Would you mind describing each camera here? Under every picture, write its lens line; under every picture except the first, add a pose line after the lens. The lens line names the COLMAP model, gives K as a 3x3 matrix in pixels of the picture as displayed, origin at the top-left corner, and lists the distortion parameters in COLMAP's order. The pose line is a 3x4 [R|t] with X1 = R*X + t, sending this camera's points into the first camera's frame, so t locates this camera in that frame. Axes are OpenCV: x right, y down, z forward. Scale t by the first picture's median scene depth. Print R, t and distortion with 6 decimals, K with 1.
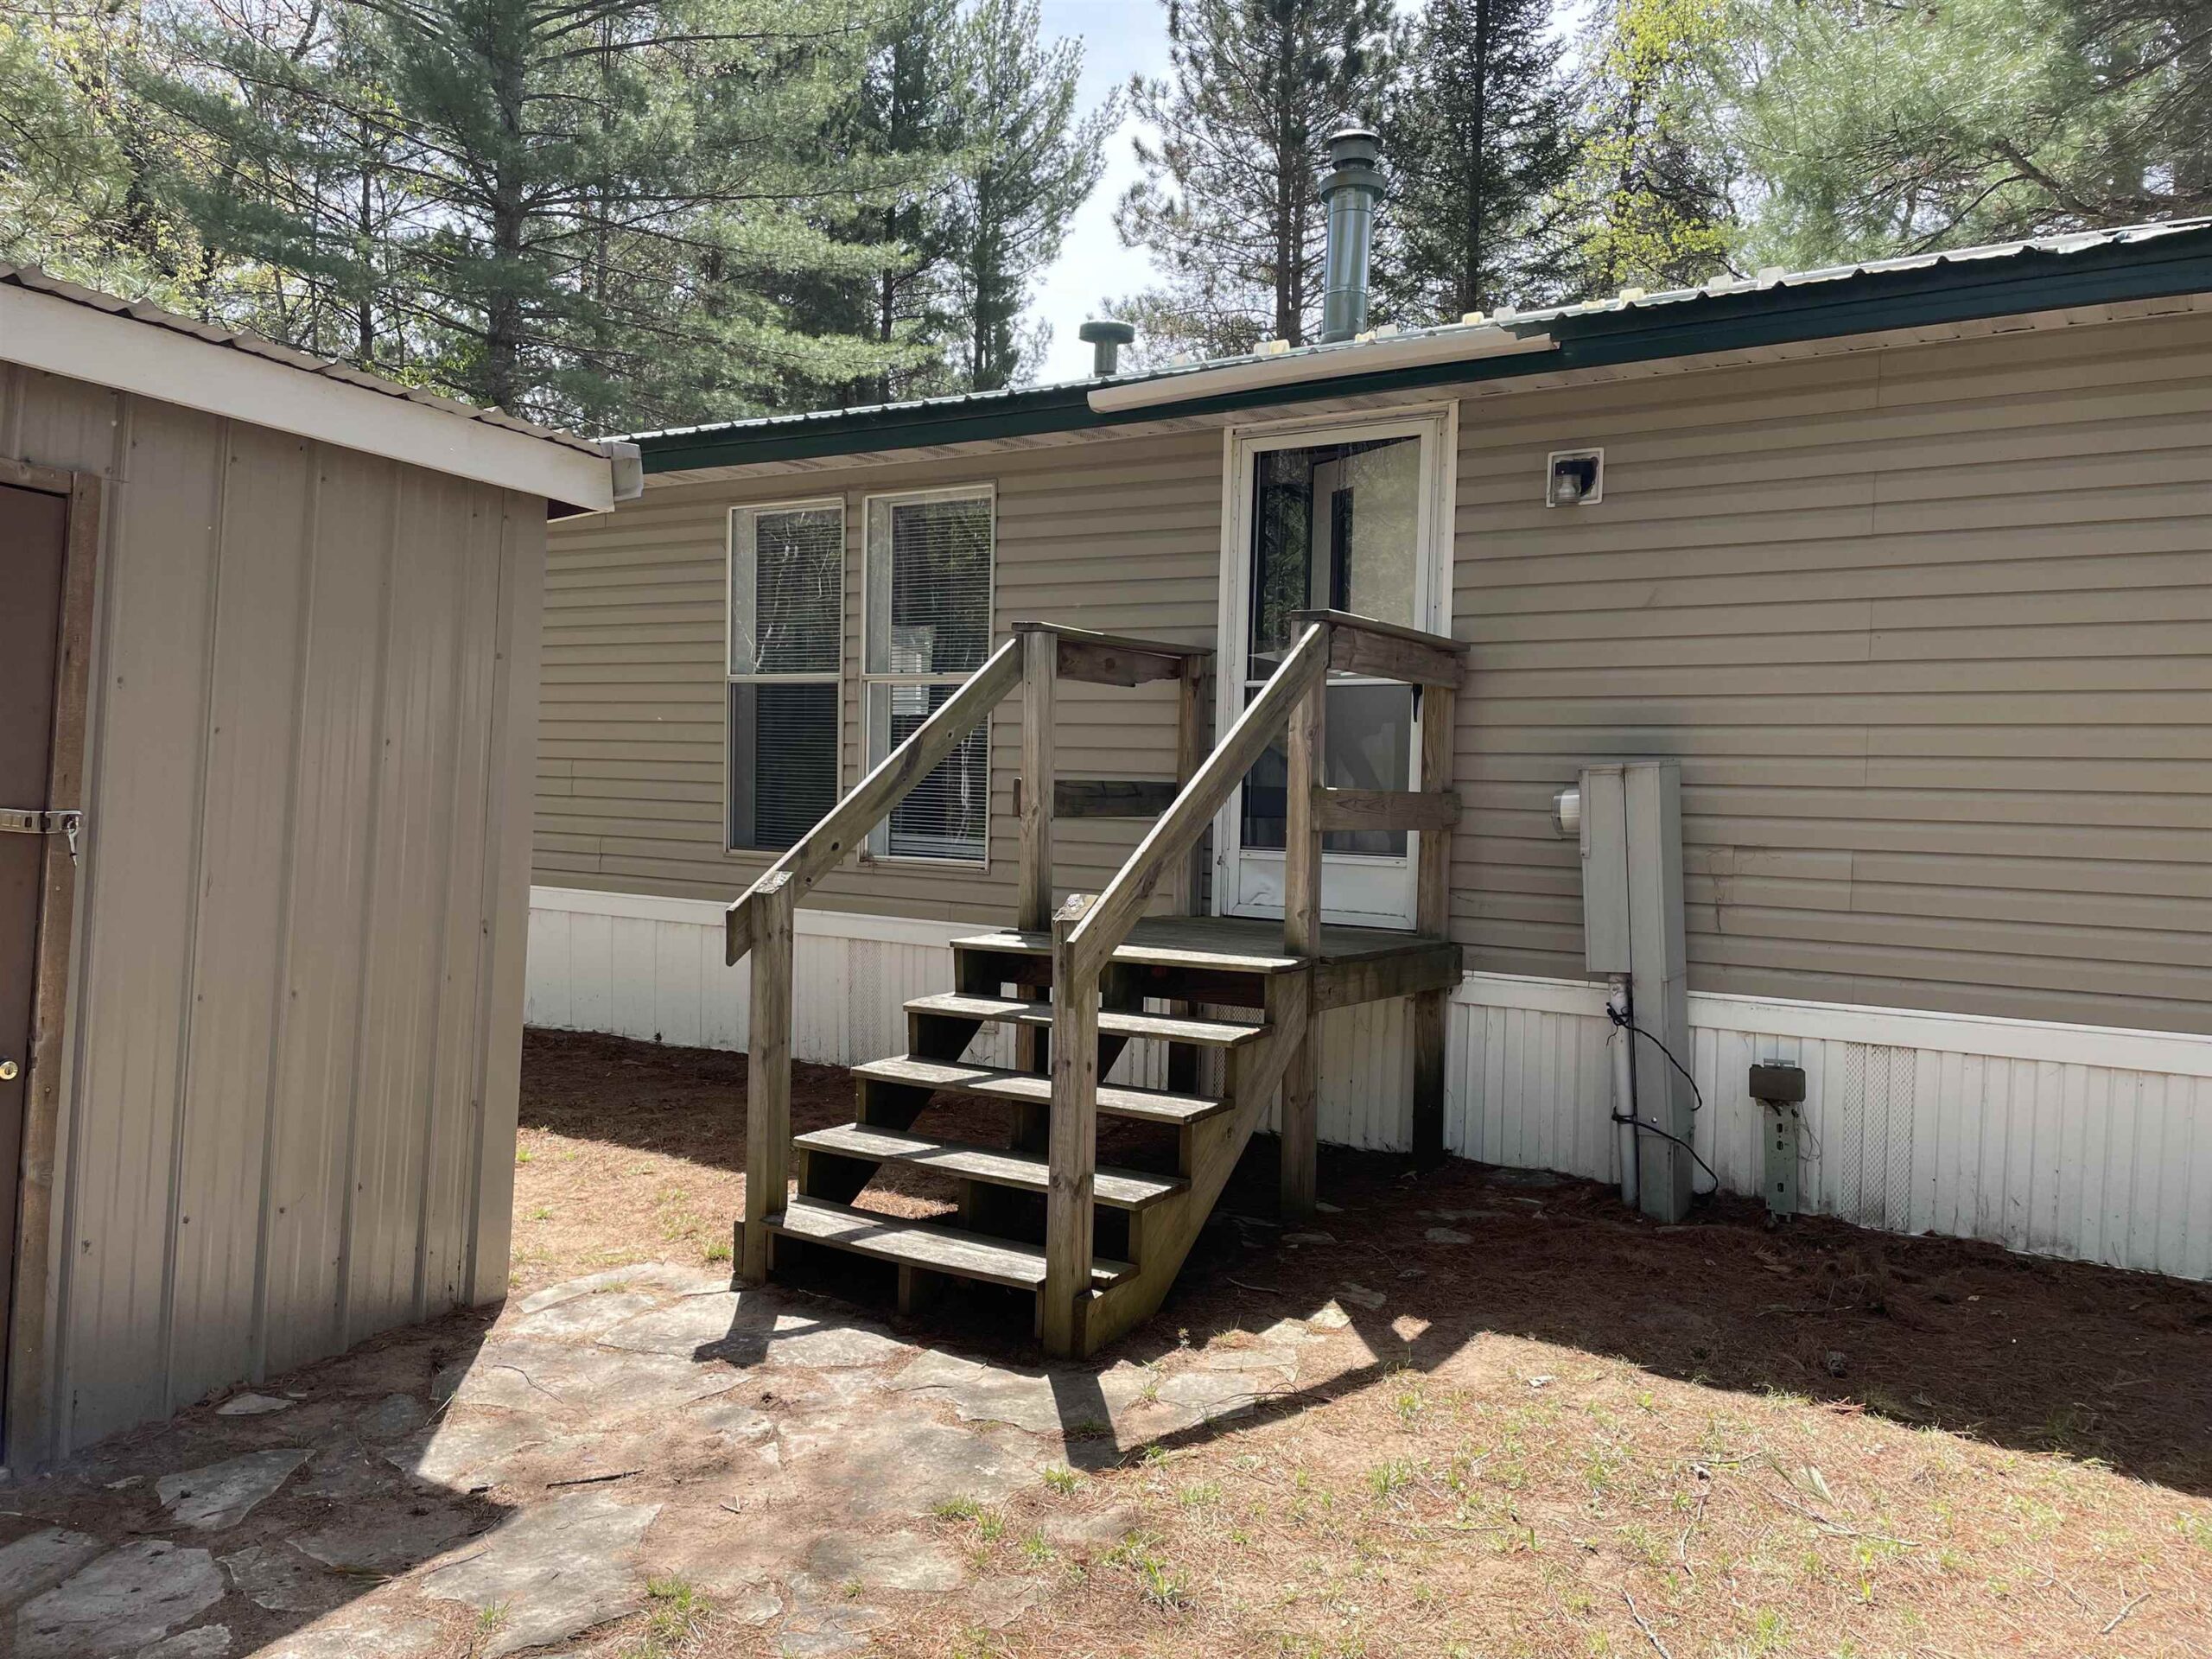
lens RADIAL K [[1635.2, 0, 1071.0], [0, 1635.2, 824.9], [0, 0, 1]] dist [0.090446, -0.120920]
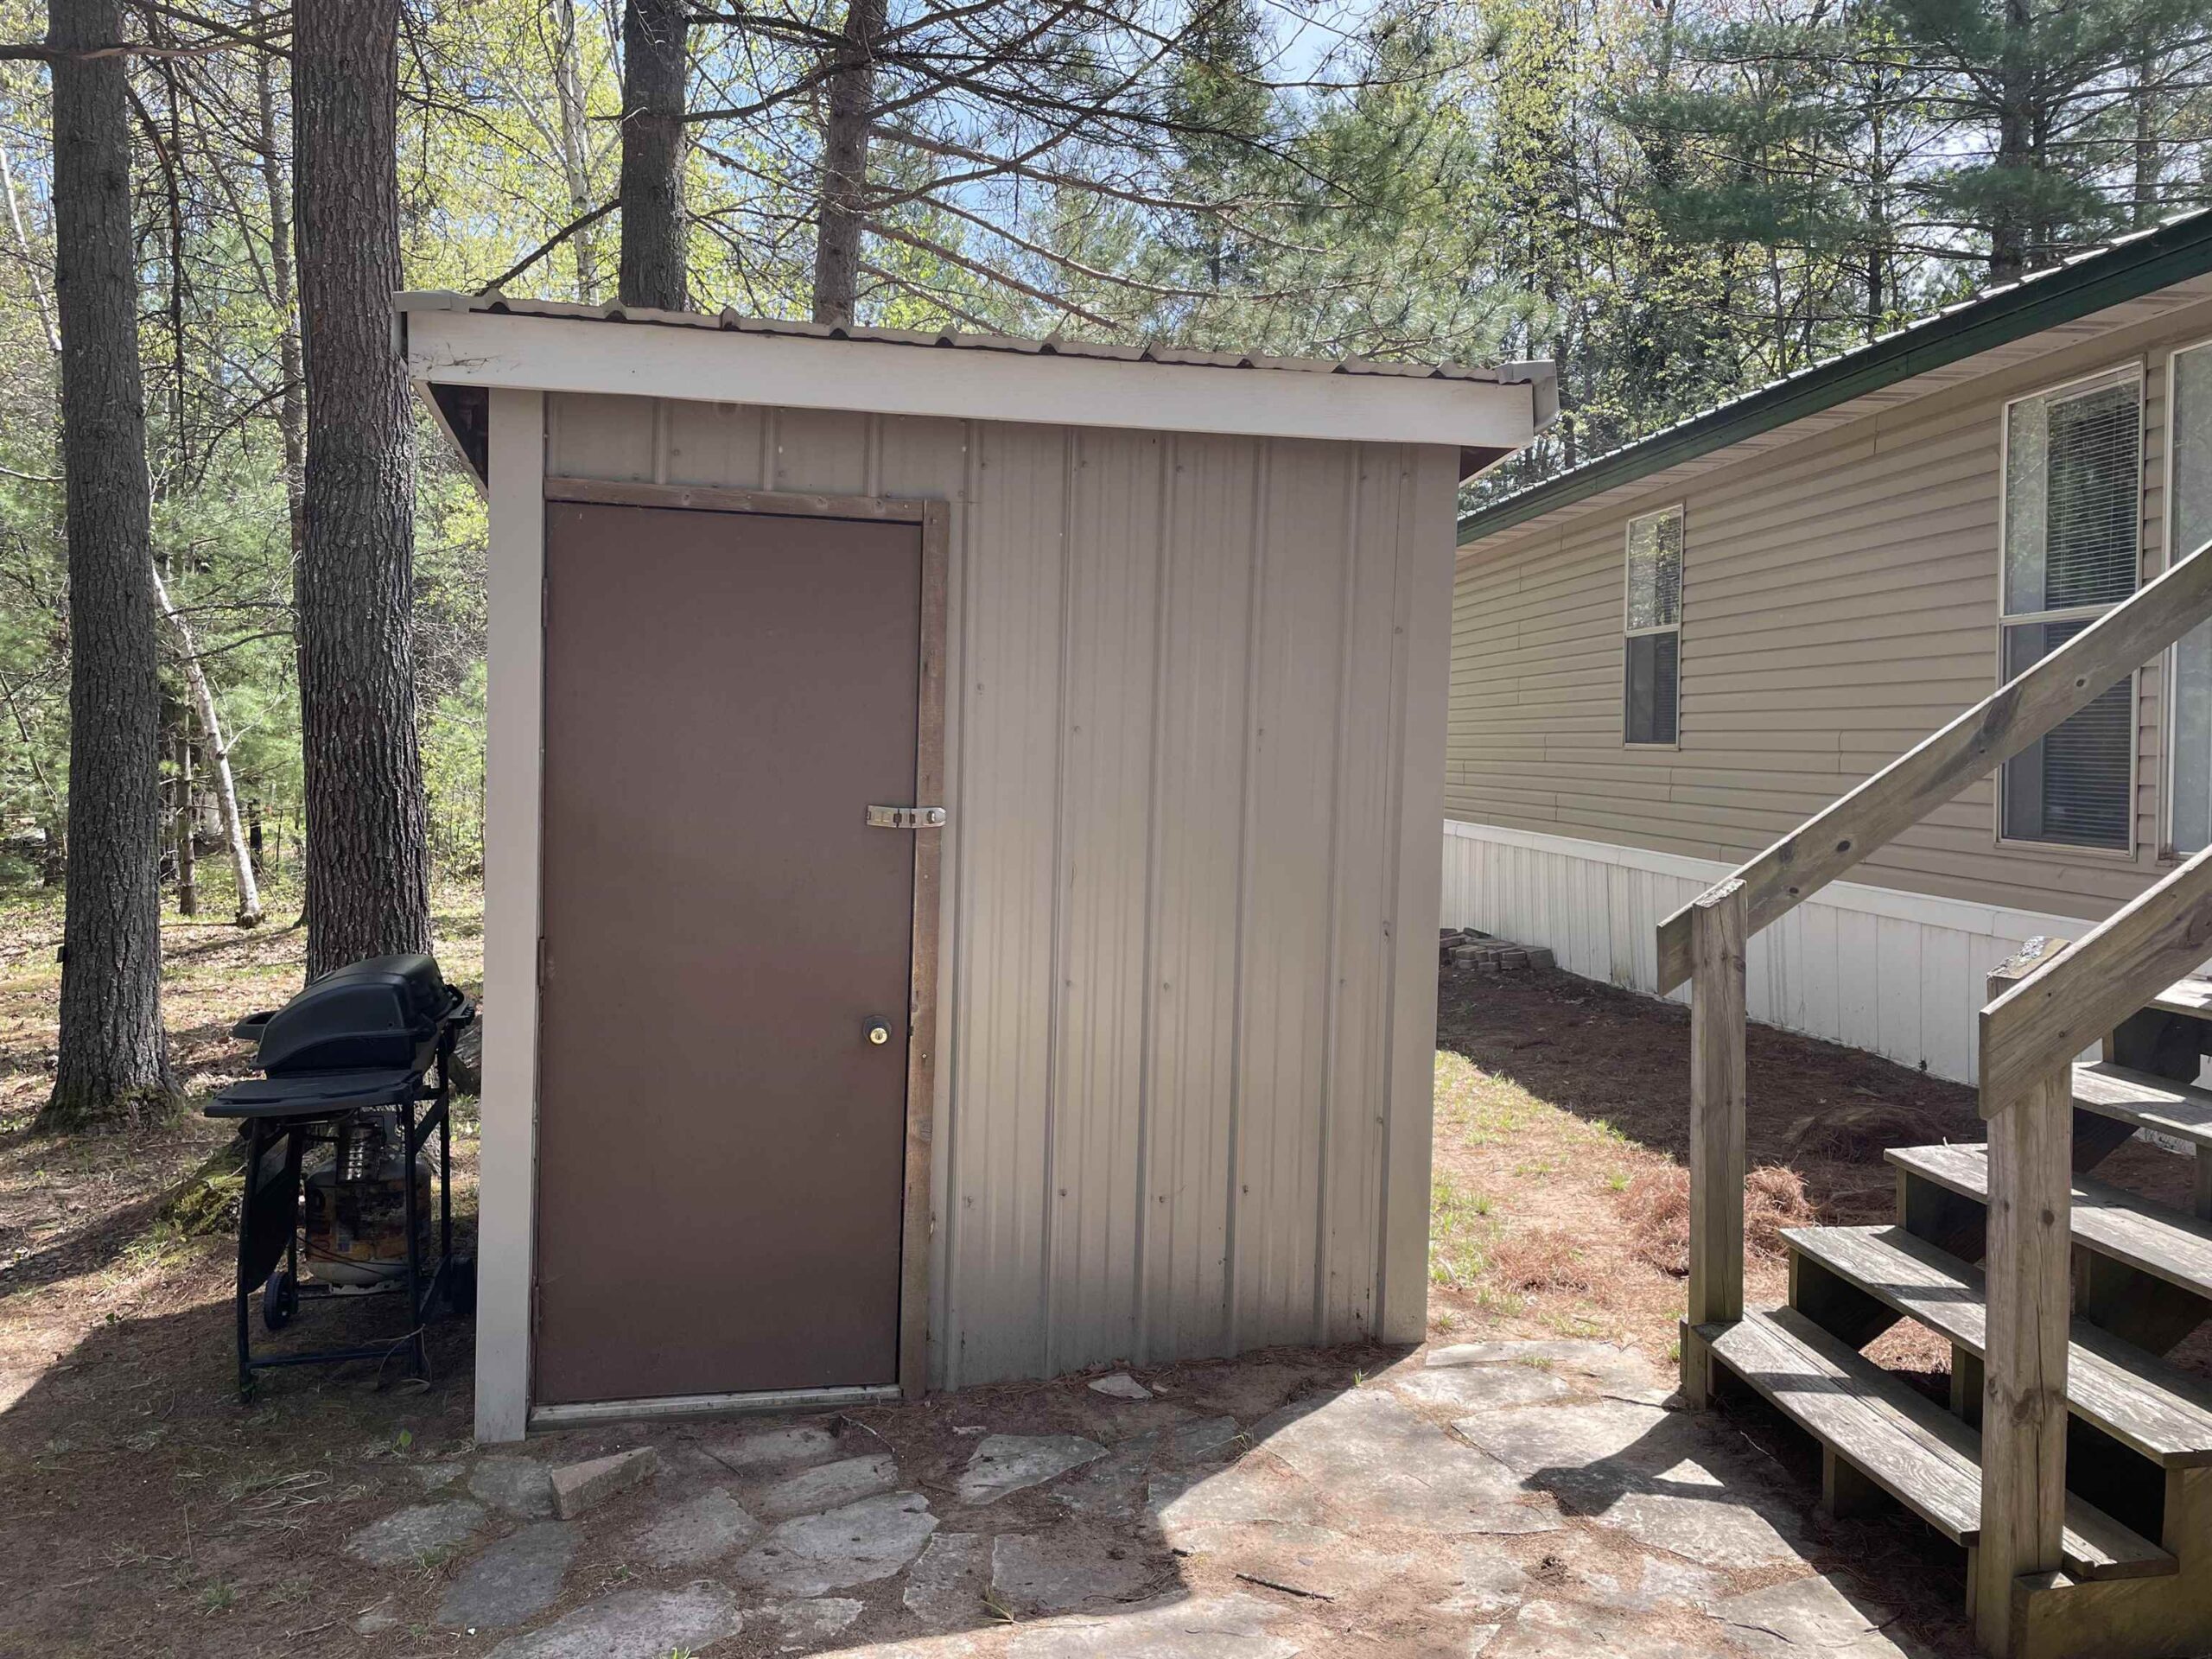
lens RADIAL K [[1635.2, 0, 1071.0], [0, 1635.2, 824.9], [0, 0, 1]] dist [0.090446, -0.120920]
pose [[0.638480, 0.008026, -0.769597, 0.256920], [0.004372, 0.999892, 0.014054, -0.010388], [0.769626, -0.012338, 0.638375, 0.321950]]
